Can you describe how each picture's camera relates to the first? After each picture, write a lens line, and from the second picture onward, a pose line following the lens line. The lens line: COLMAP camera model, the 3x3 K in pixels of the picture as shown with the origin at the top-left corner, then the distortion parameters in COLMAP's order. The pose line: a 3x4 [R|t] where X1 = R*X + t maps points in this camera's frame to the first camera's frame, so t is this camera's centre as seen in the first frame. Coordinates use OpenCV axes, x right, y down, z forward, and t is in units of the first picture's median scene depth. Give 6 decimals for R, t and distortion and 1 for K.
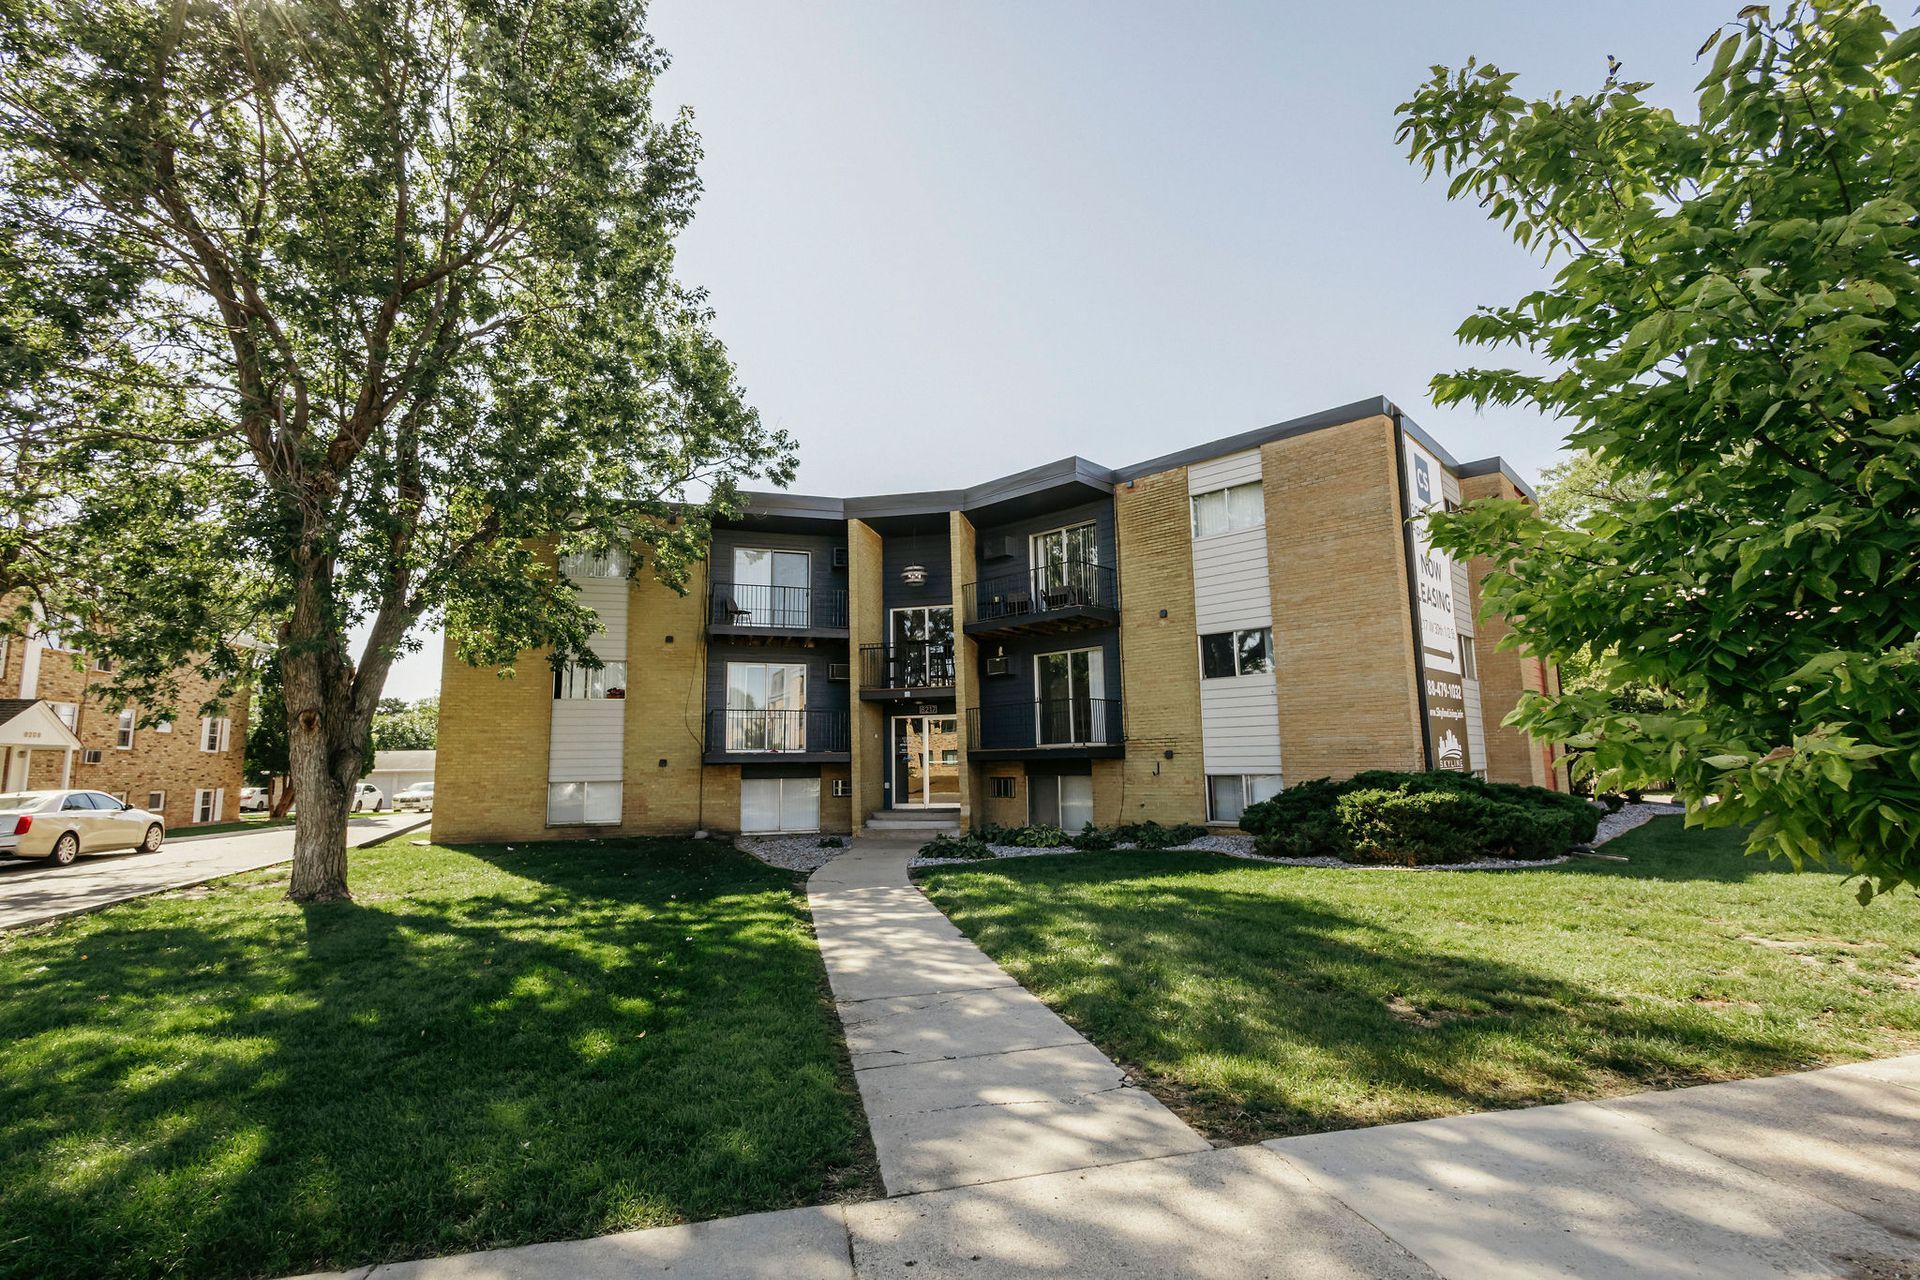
lens RADIAL K [[881.4, 0, 957.9], [0, 881.4, 648.4], [0, 0, 1]] dist [-0.000047, 0.000278]
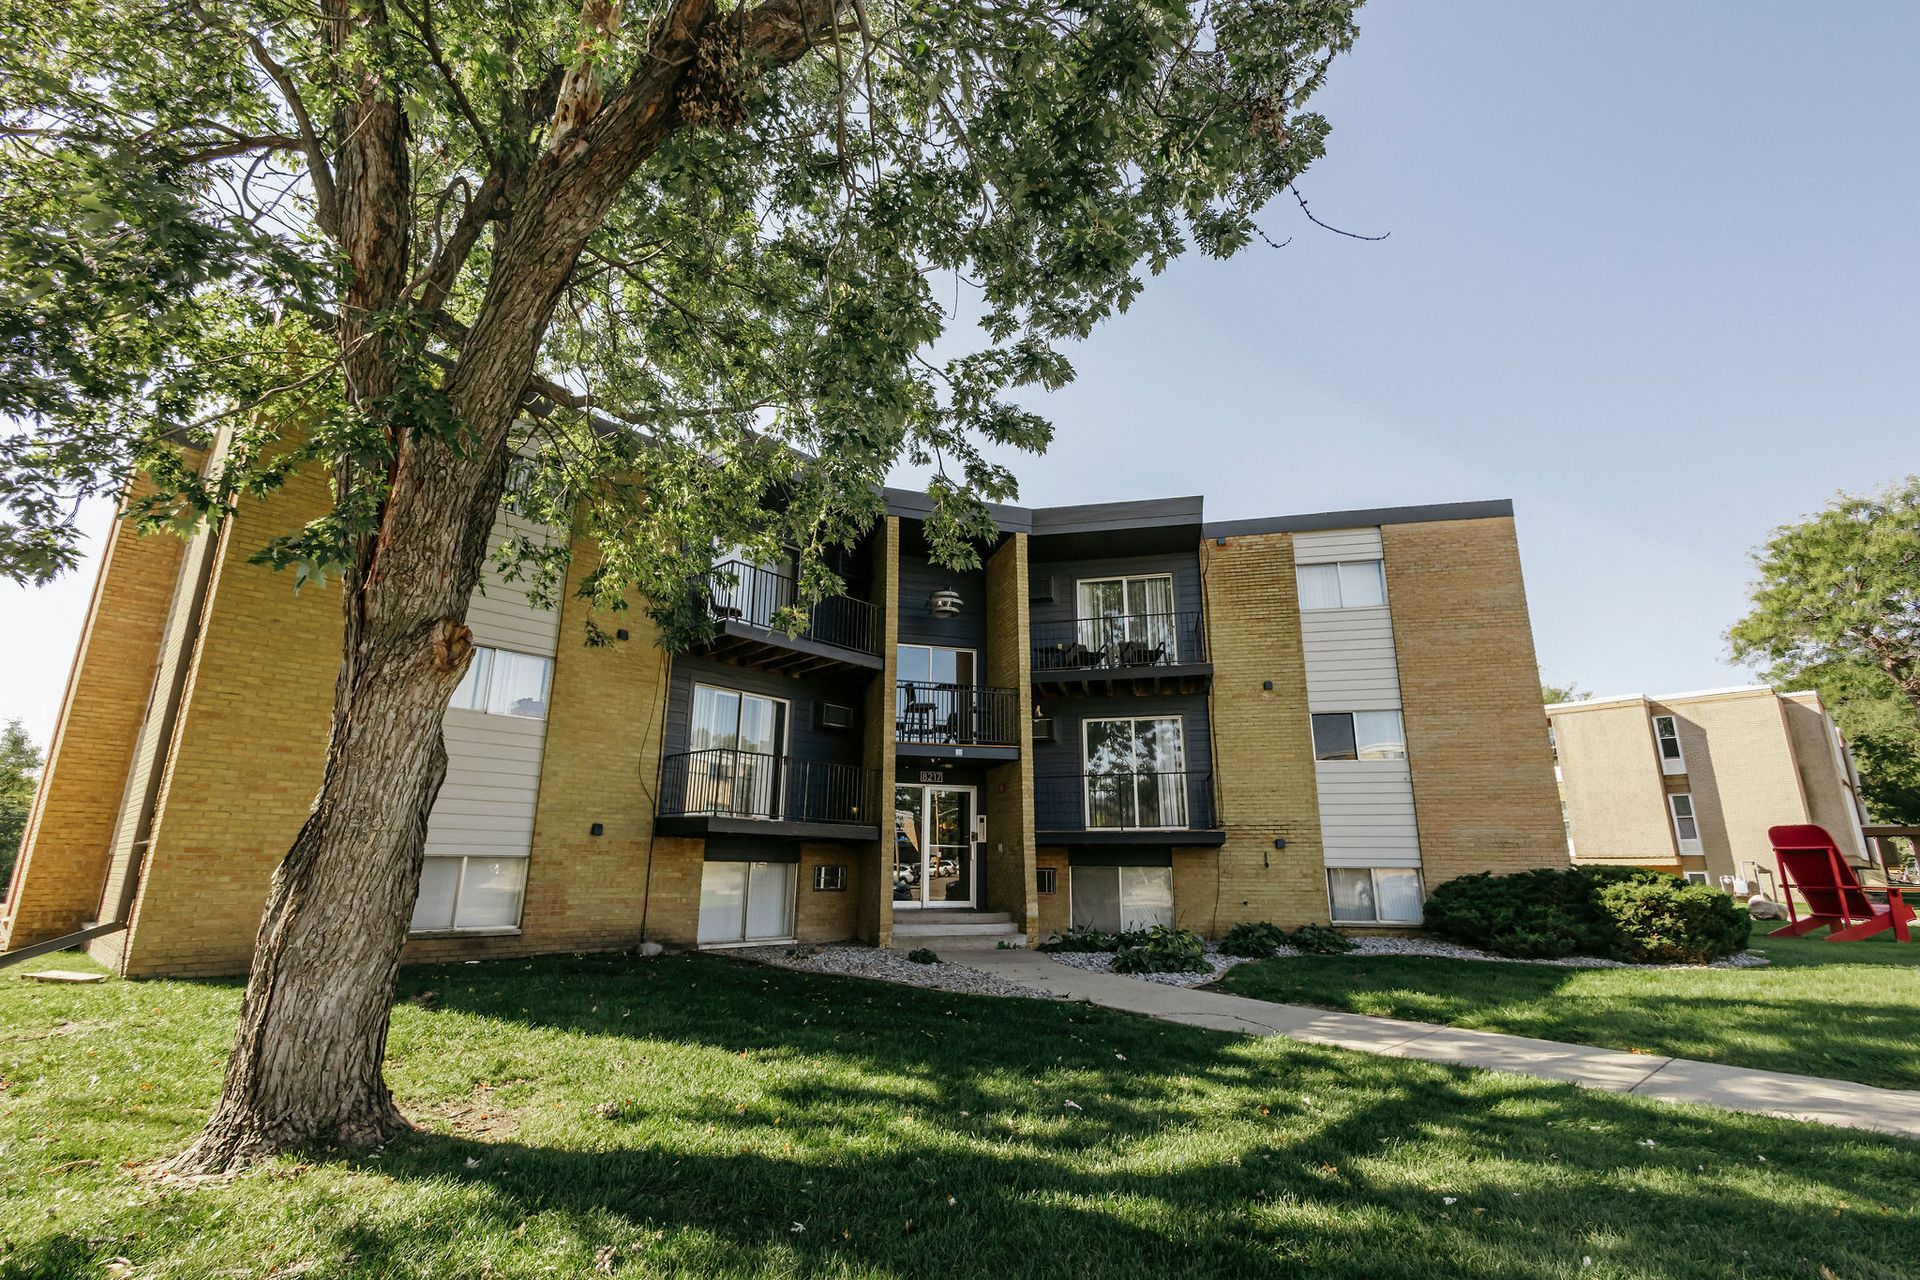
lens RADIAL K [[881.4, 0, 957.0], [0, 881.4, 637.7], [0, 0, 1]] dist [-0.000047, 0.000278]
pose [[0.868960, 0.149199, 0.471856, -0.471001], [-0.086202, 0.984528, -0.152557, 0.076657], [-0.487317, 0.091891, 0.868377, 0.358612]]
